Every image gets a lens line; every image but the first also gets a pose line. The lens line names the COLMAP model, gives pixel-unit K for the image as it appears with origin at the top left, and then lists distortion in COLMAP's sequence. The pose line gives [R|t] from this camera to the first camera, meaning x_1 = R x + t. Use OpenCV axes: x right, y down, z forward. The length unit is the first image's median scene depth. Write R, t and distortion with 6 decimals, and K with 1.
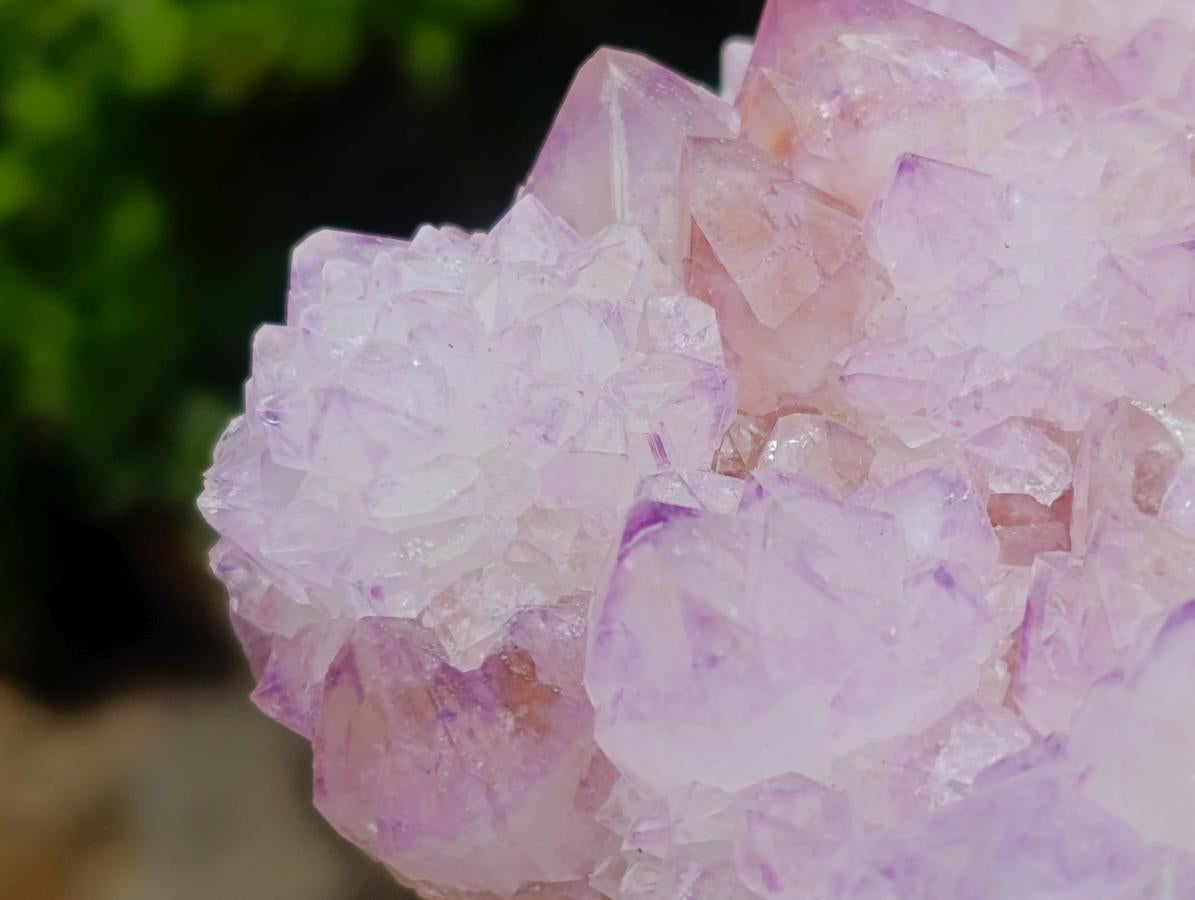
lens RADIAL K [[3969.9, 0, 558.7], [0, 3969.9, 540.2], [0, 0, 1]] dist [0.289585, 0.000000]
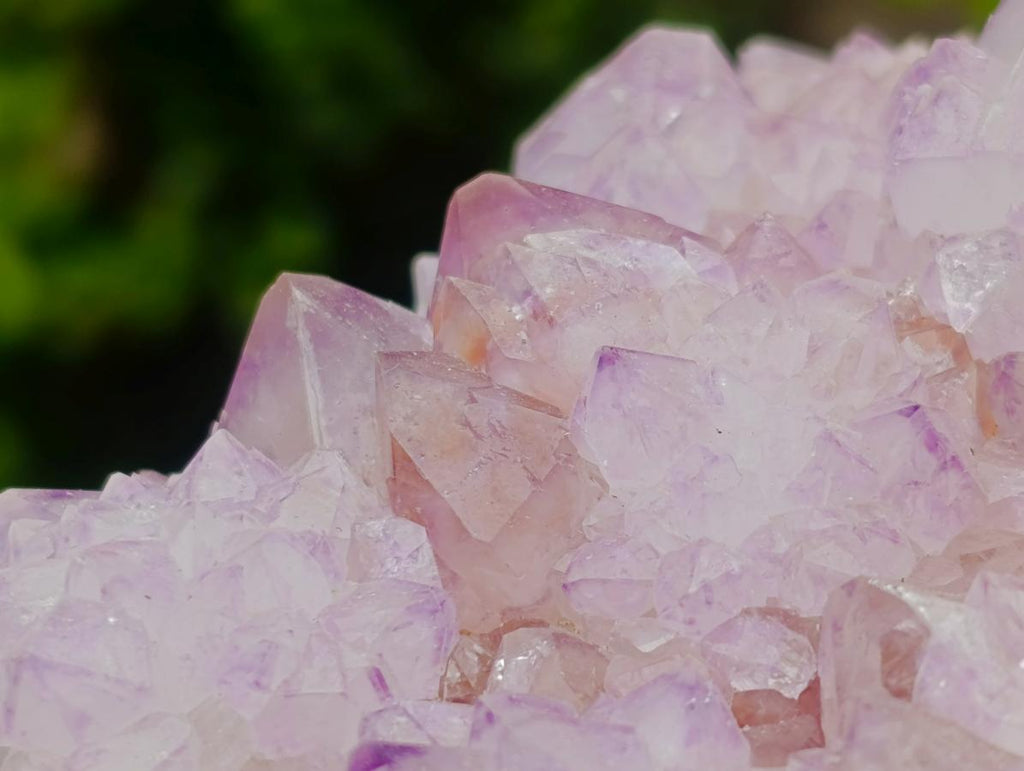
lens RADIAL K [[3401.9, 0, 512.5], [0, 3401.9, 385.2], [0, 0, 1]] dist [0.289585, 0.000000]
pose [[0.993128, -0.104007, 0.053662, 0.020008], [0.108759, 0.989527, -0.094909, -0.012323], [-0.043229, 0.100093, 0.994039, 0.185869]]
